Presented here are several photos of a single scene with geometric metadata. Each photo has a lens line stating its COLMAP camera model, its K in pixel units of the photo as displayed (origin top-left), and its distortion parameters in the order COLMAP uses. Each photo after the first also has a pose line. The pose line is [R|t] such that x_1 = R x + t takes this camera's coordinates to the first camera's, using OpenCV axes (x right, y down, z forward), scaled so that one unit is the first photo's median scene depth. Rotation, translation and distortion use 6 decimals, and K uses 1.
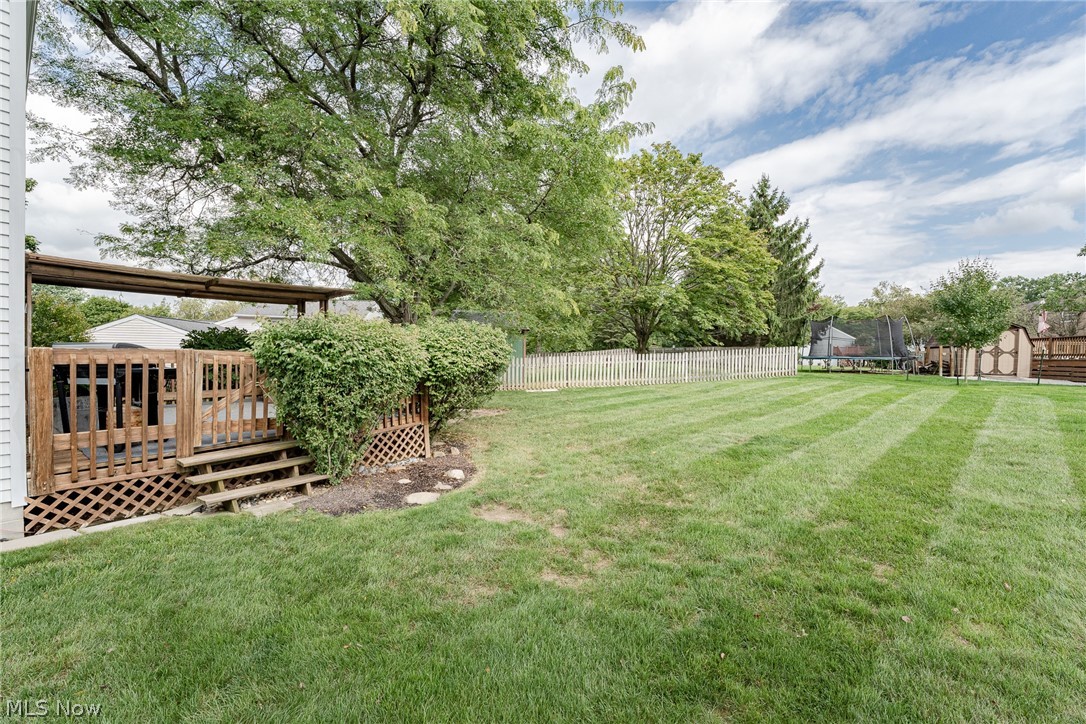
lens RADIAL K [[446.5, 0, 536.3], [0, 446.5, 361.7], [0, 0, 1]] dist [-0.004013, -0.000278]
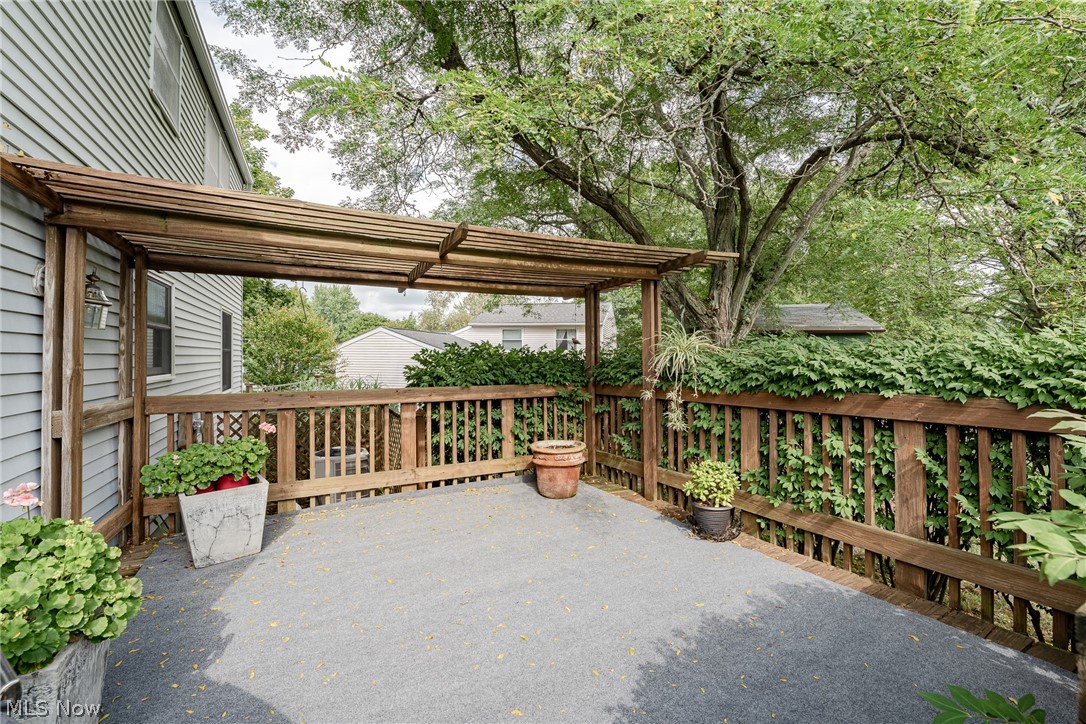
lens RADIAL K [[446.5, 0, 544.7], [0, 446.5, 357.4], [0, 0, 1]] dist [-0.004013, -0.000278]
pose [[0.917197, -0.006217, -0.398386, -0.376008], [-0.000378, 0.999864, -0.016473, -0.049696], [0.398434, 0.015259, 0.917070, 0.508198]]
